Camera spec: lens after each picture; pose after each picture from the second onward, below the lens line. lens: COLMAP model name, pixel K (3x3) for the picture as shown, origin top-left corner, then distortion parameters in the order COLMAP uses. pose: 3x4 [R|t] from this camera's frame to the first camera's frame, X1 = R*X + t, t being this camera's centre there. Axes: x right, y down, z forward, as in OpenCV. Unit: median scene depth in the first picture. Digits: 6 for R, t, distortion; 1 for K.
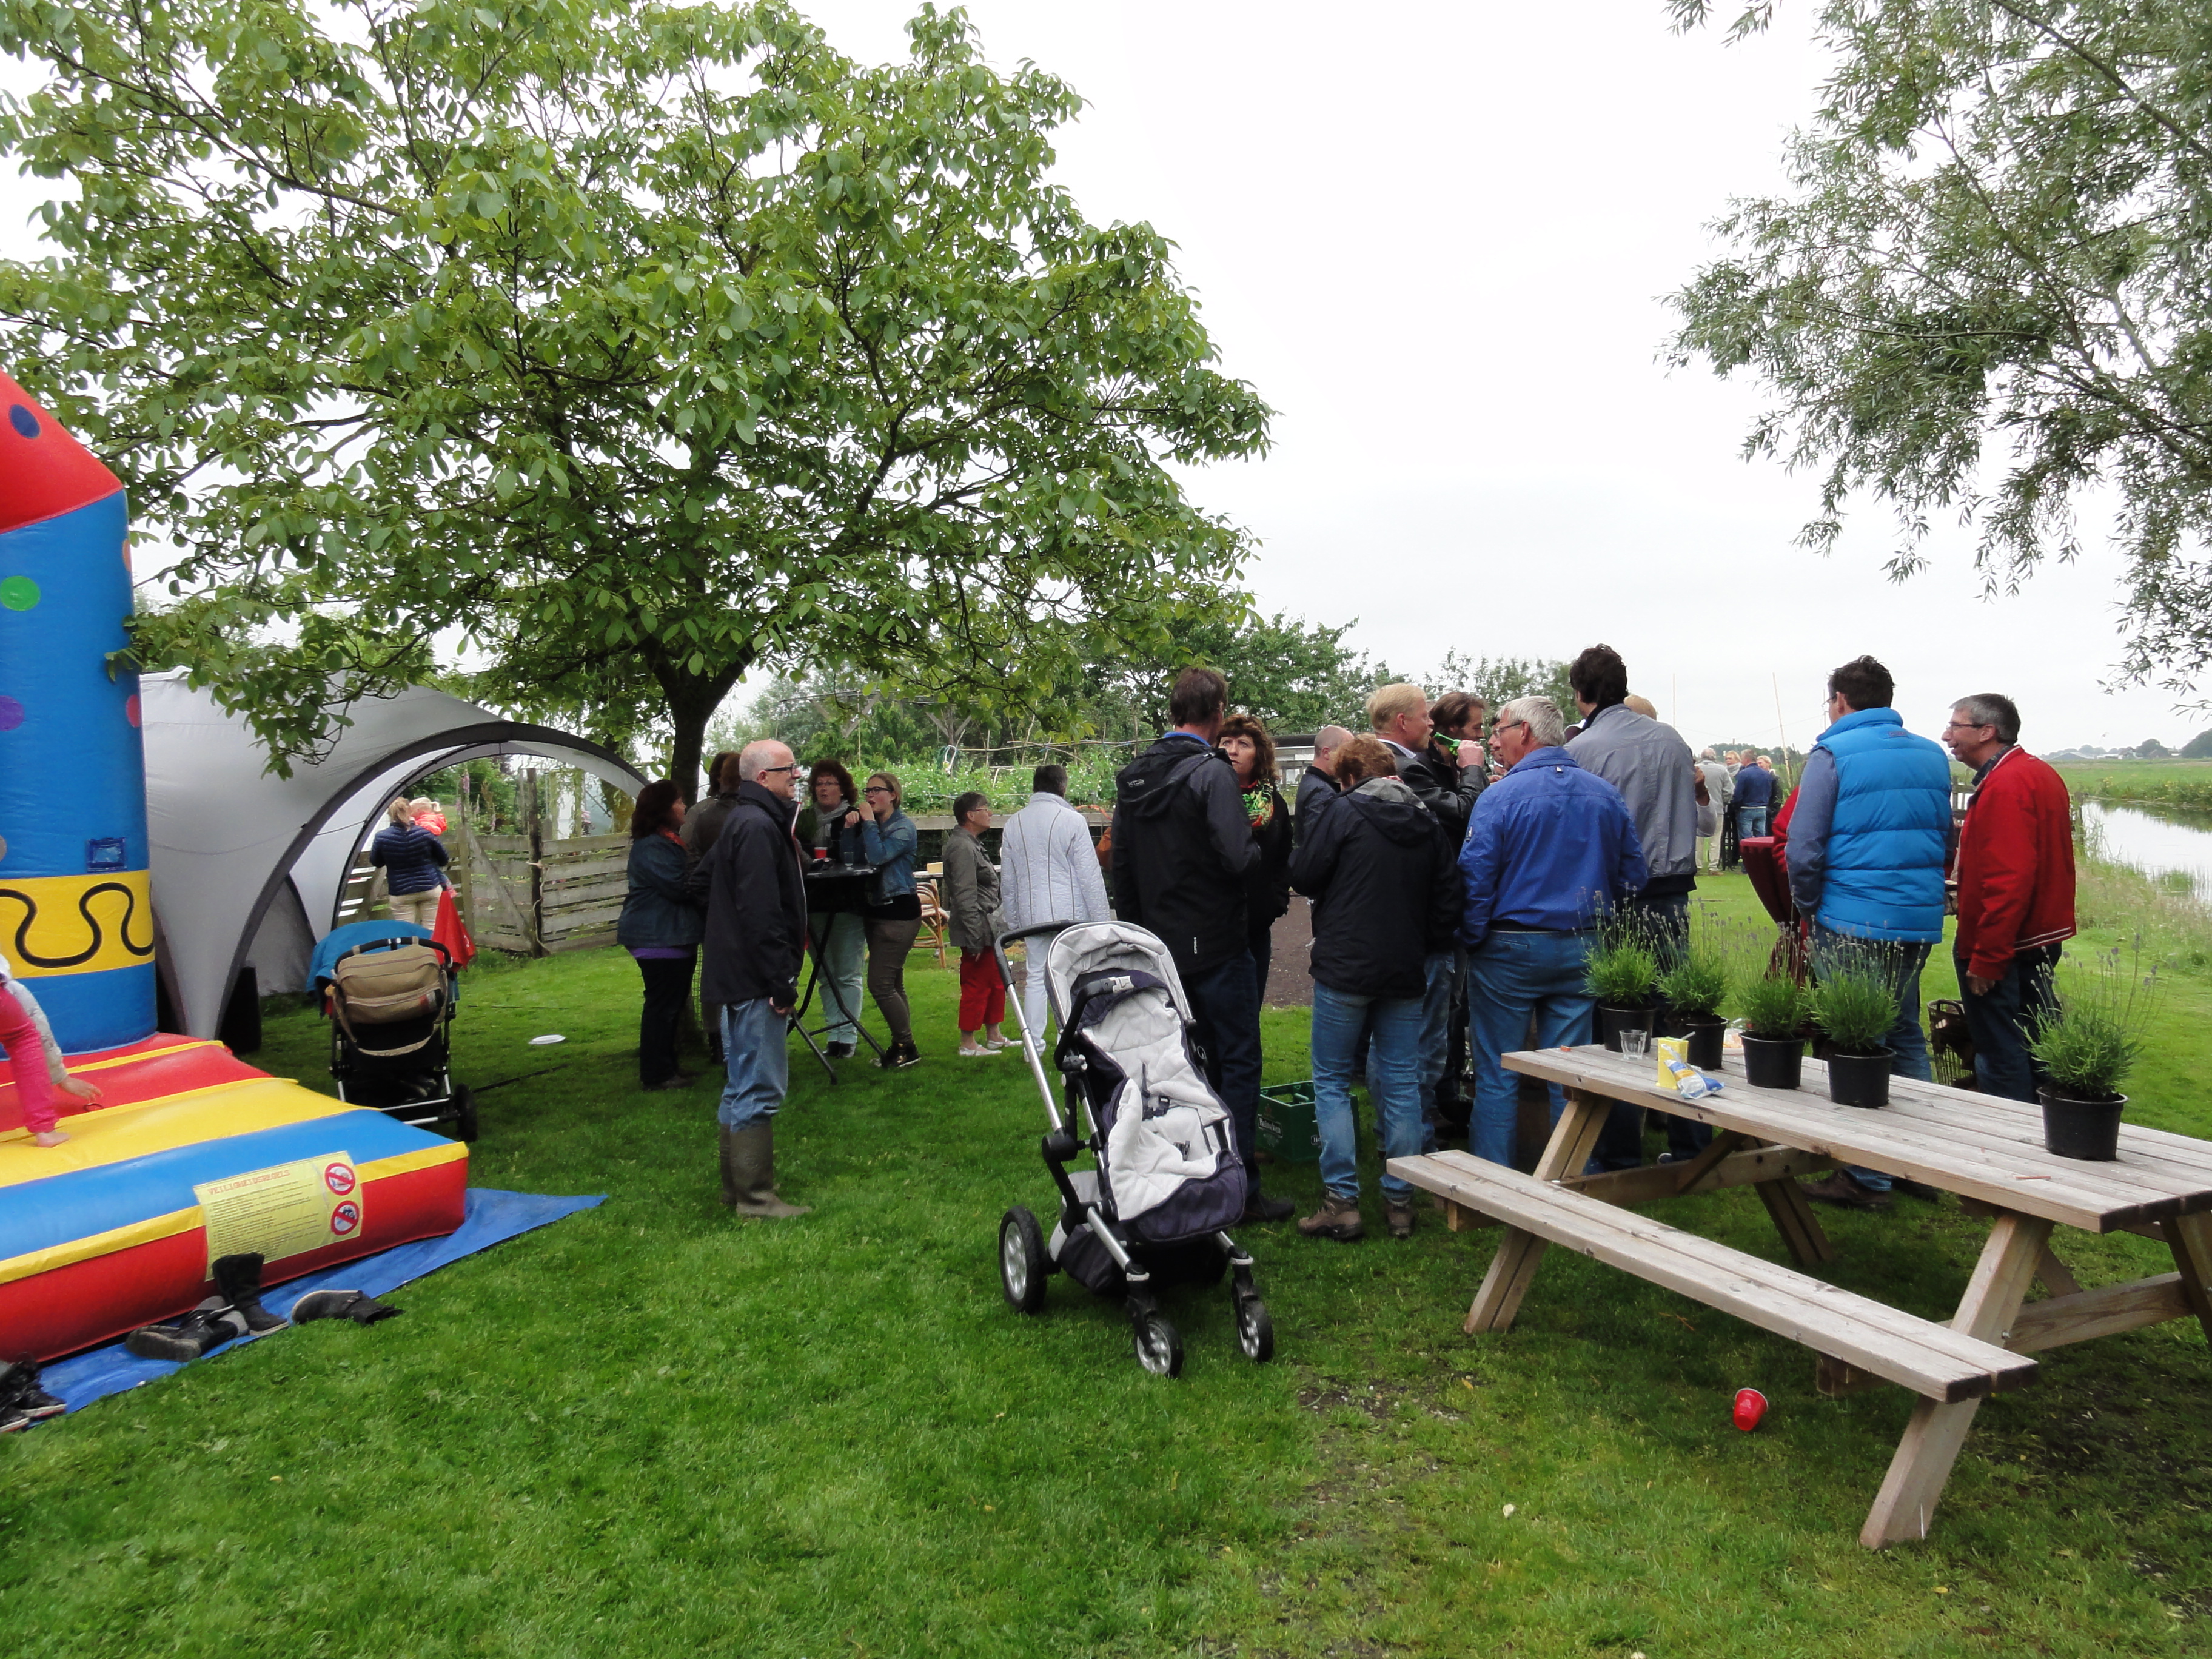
lens RADIAL K [[1427.6, 0, 1106.0], [0, 1427.6, 829.5], [0, 0, 1]] dist [-0.080751, -0.000096]
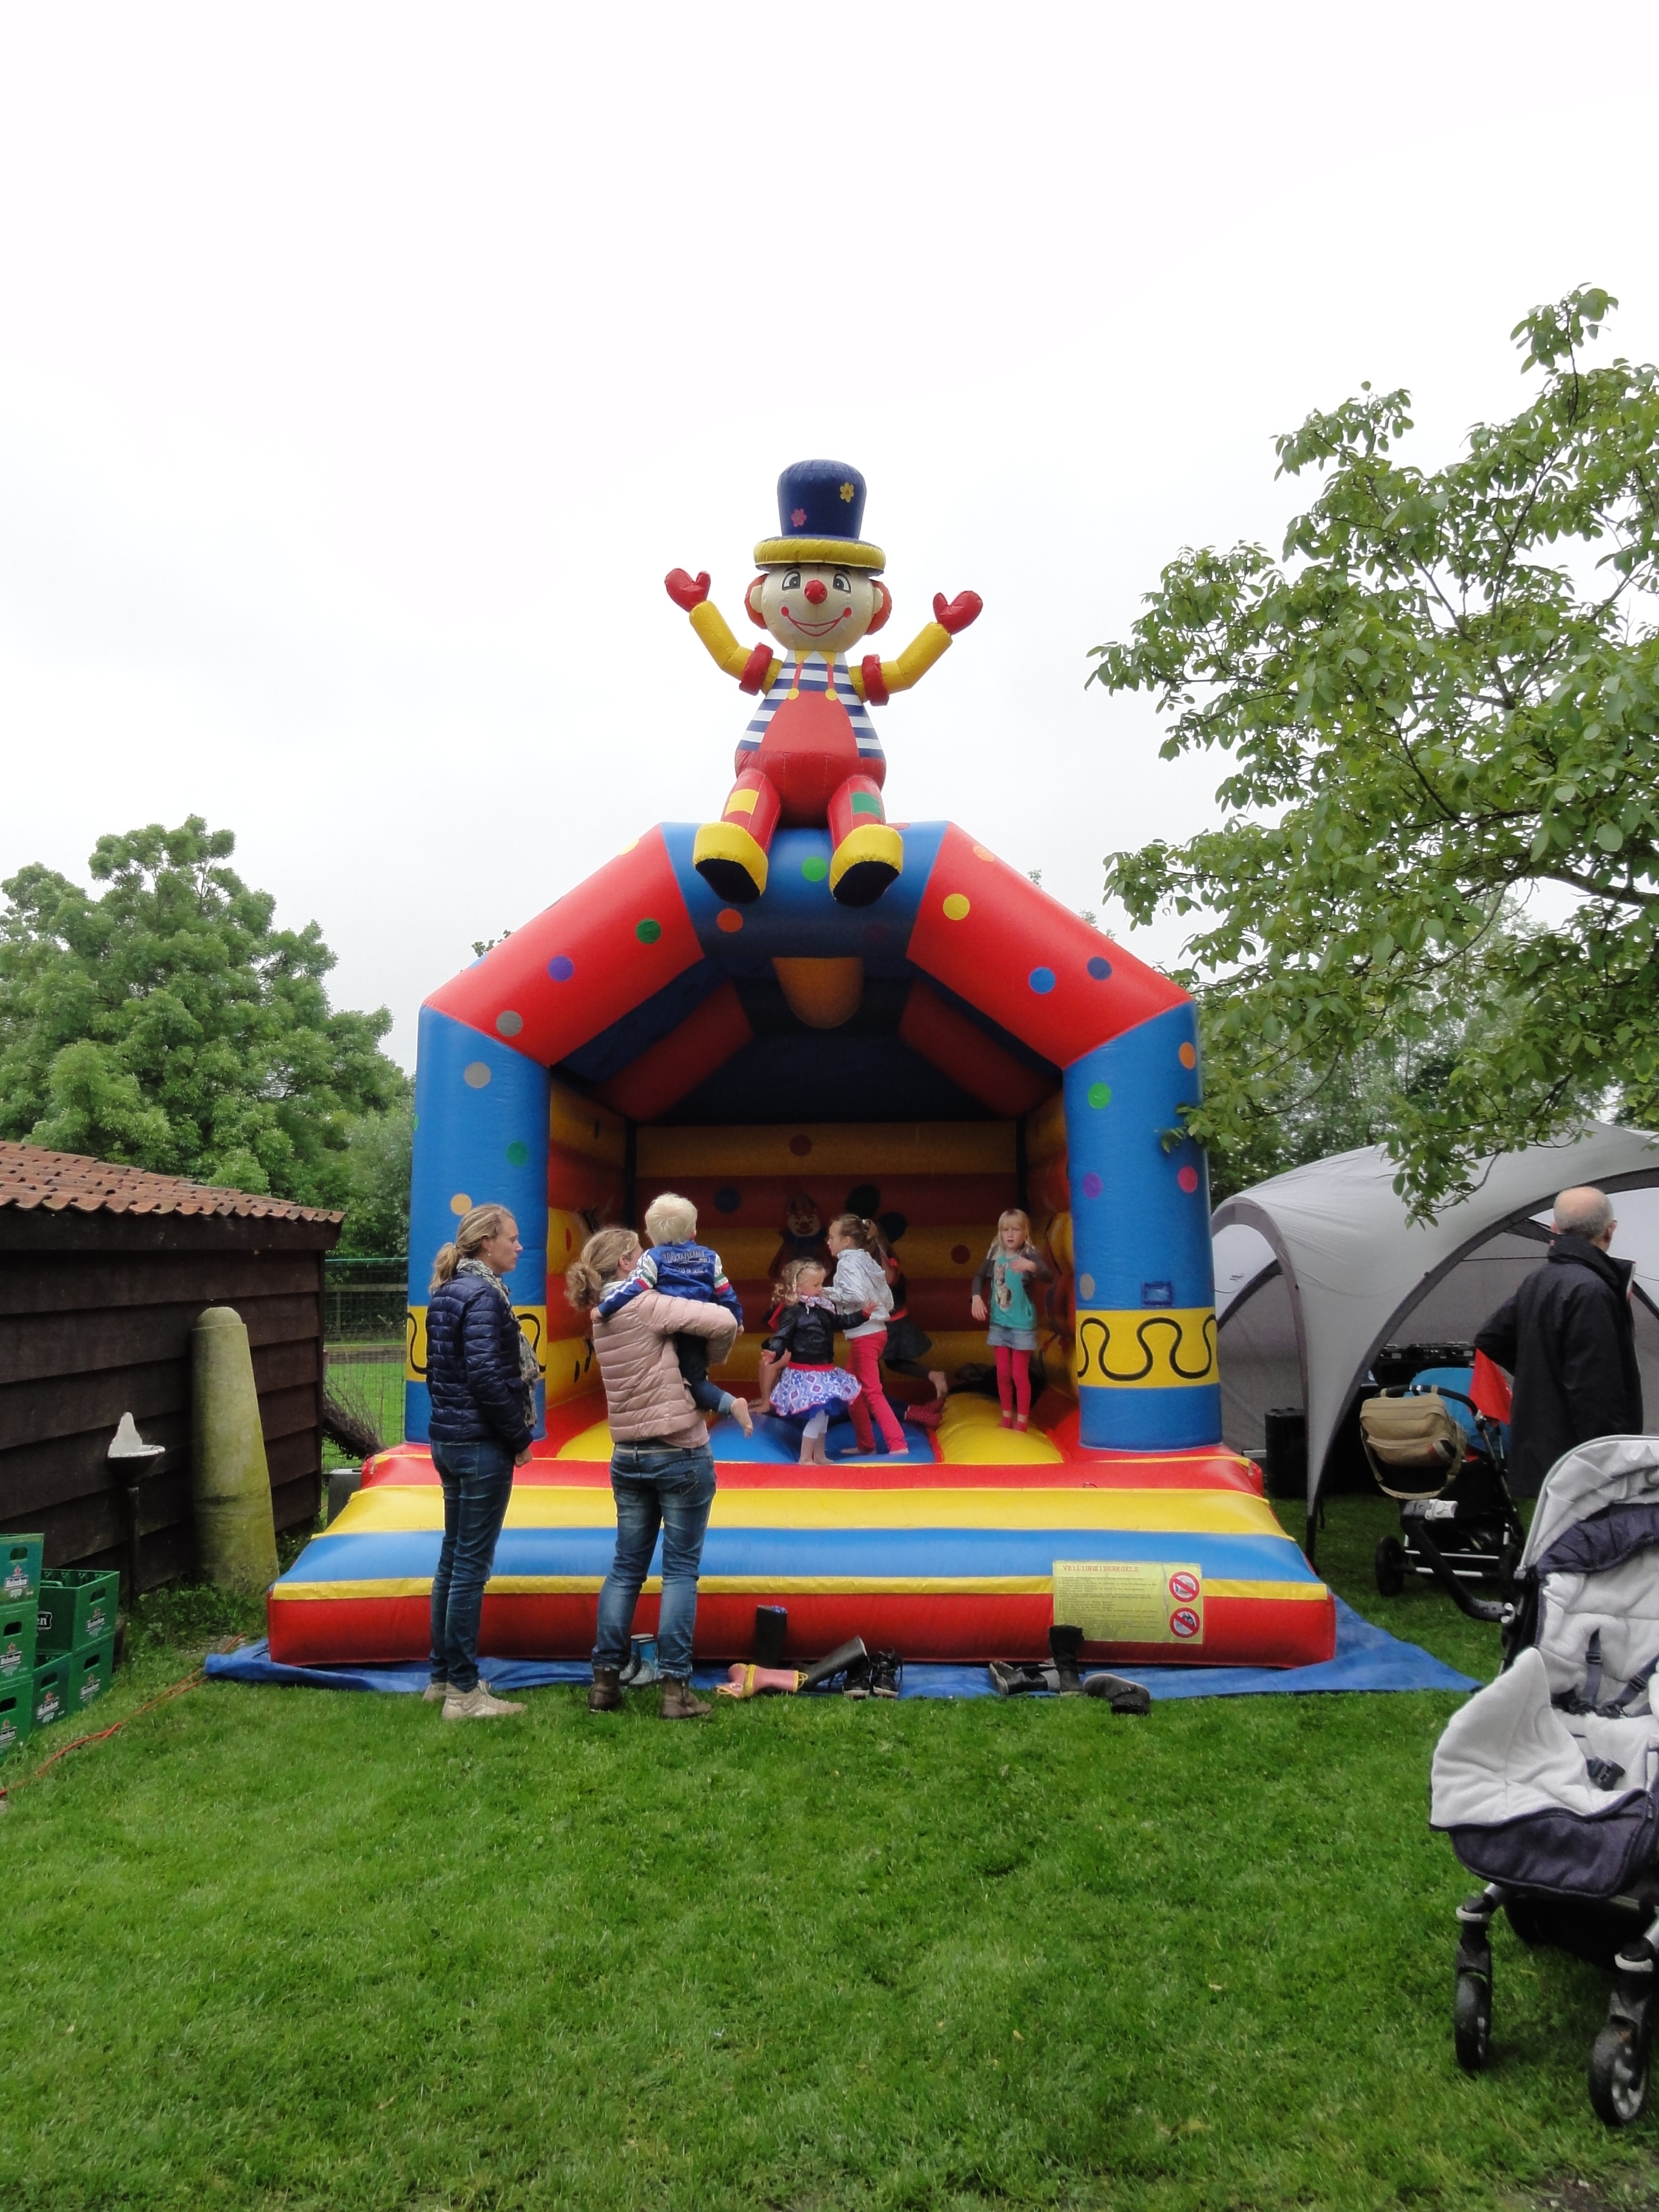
lens RADIAL K [[1415.5, 0, 871.5], [0, 1415.5, 1104.2], [0, 0, 1]] dist [-0.050558, 0.001376]
pose [[0.331151, -0.098658, -0.938406, 0.473090], [-0.022710, 0.993397, -0.112454, -0.004052], [0.943304, 0.058550, 0.326725, 0.361435]]
